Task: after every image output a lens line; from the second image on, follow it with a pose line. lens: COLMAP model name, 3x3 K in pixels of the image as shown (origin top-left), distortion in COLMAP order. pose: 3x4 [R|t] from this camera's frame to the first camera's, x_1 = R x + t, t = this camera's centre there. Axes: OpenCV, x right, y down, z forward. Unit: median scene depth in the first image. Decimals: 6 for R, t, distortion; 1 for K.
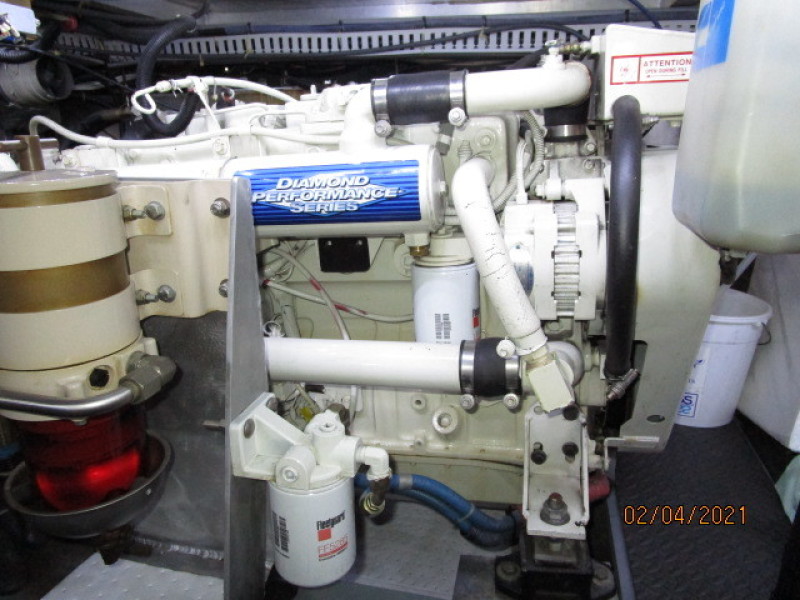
lens RADIAL K [[569.6, 0, 397.5], [0, 569.6, 301.3], [0, 0, 1]] dist [-0.028601, 0.010413]
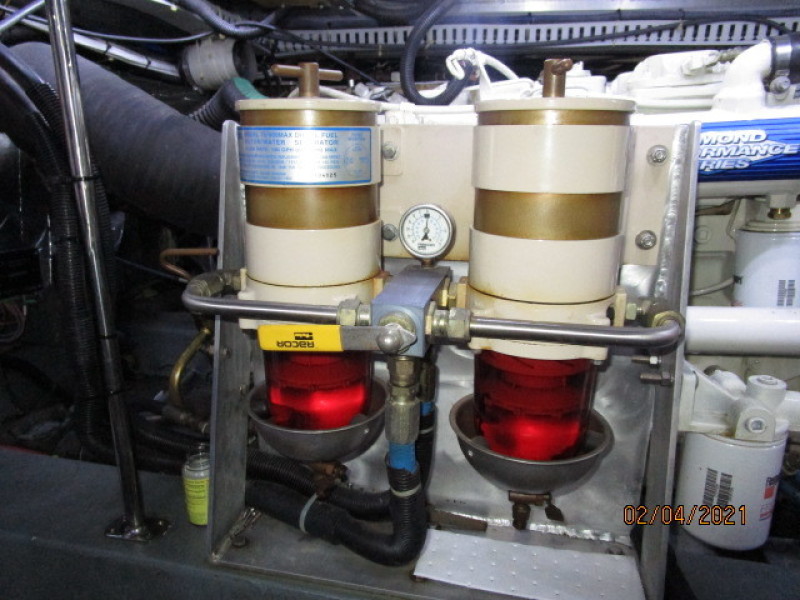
lens RADIAL K [[569.6, 0, 397.5], [0, 569.6, 301.3], [0, 0, 1]] dist [-0.028601, 0.010413]
pose [[0.999888, 0.008461, 0.012332, -0.364301], [-0.007991, 0.999257, -0.037717, 0.060442], [-0.012642, 0.037614, 0.999212, 0.019436]]
